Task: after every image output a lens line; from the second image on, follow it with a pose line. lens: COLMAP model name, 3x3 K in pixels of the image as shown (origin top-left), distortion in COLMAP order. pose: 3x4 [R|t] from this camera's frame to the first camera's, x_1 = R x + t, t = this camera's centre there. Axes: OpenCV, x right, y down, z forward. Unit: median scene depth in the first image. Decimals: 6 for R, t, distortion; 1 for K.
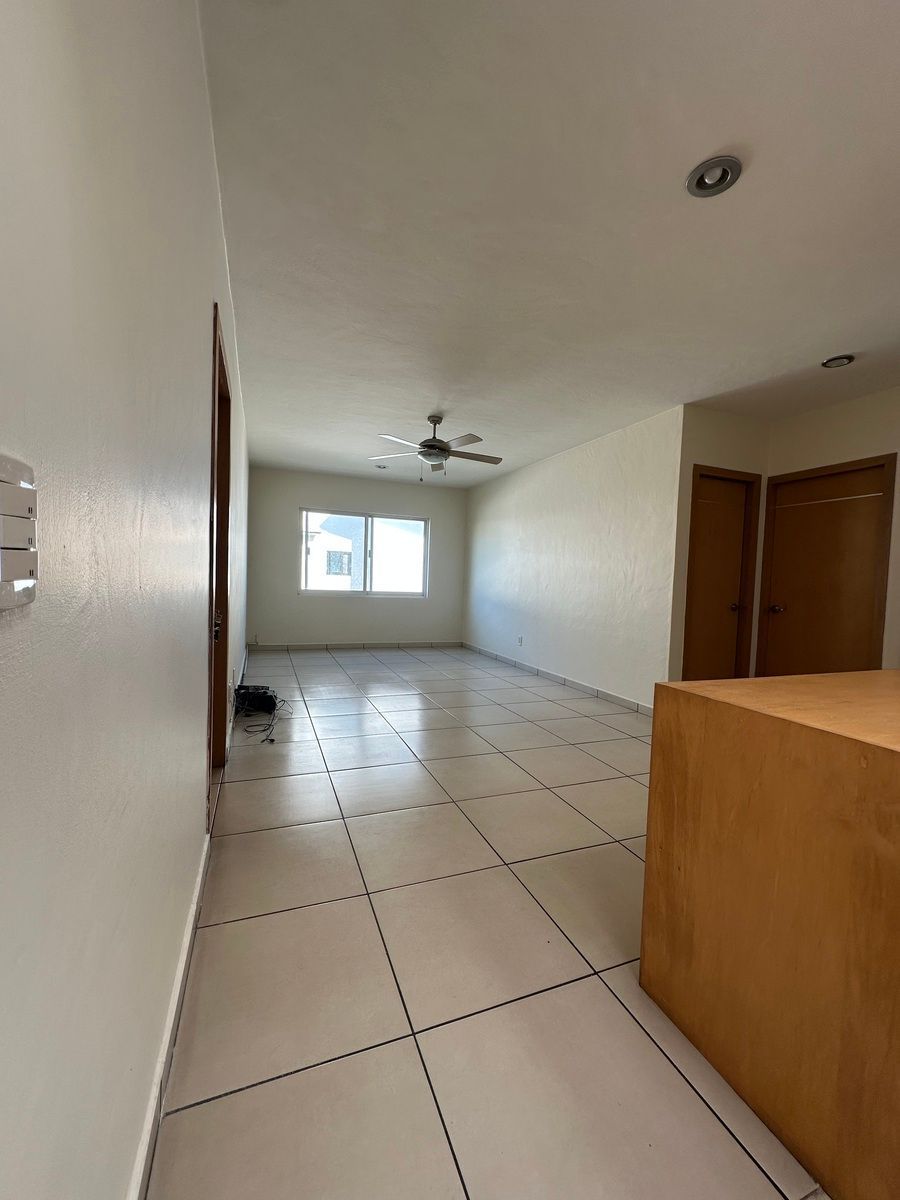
lens RADIAL K [[479.2, 0, 447.5], [0, 479.2, 597.9], [0, 0, 1]] dist [-0.001153, -0.000156]
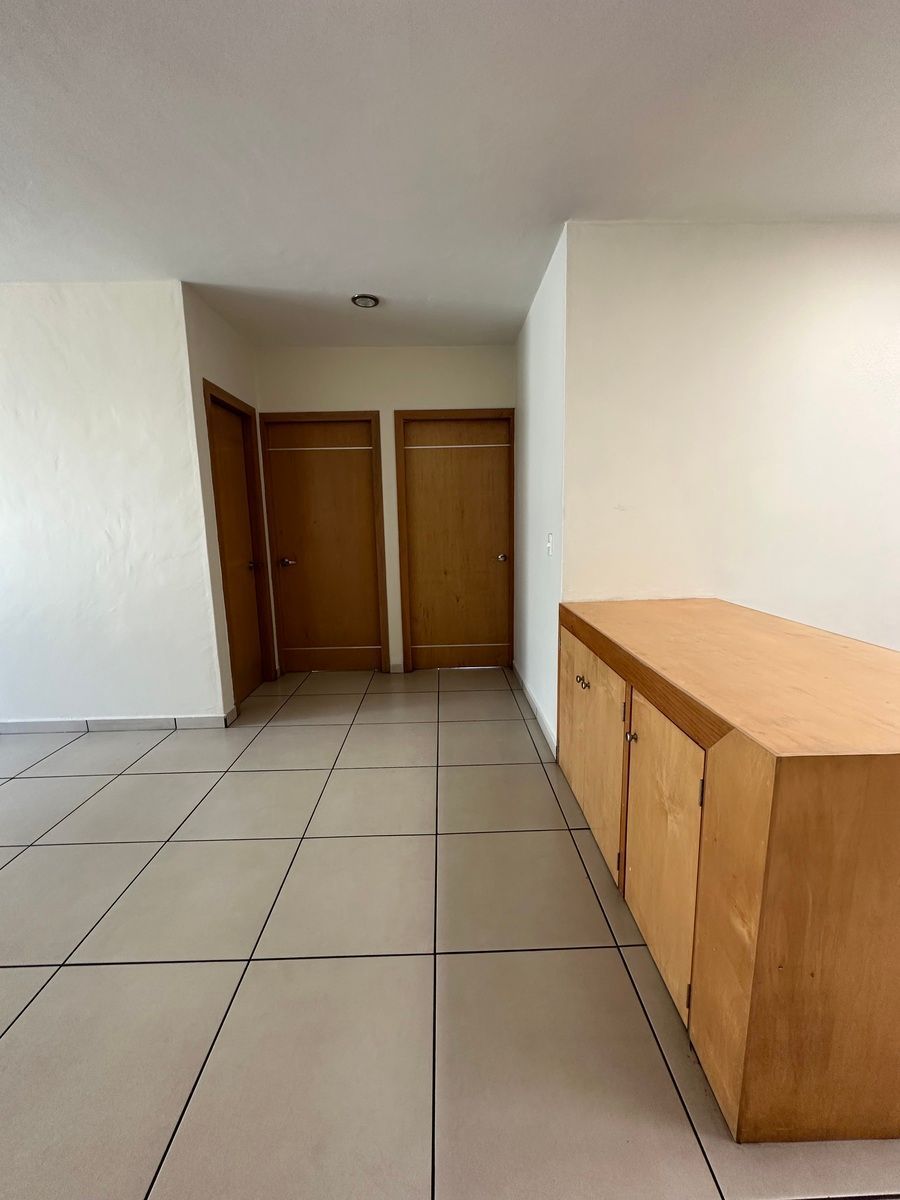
lens RADIAL K [[479.2, 0, 451.0], [0, 479.2, 598.3], [0, 0, 1]] dist [-0.001153, -0.000156]
pose [[0.340680, -0.196027, 0.919517, -0.089235], [0.070141, 0.980596, 0.183061, -0.060555], [-0.937559, 0.002131, 0.347819, 0.398357]]
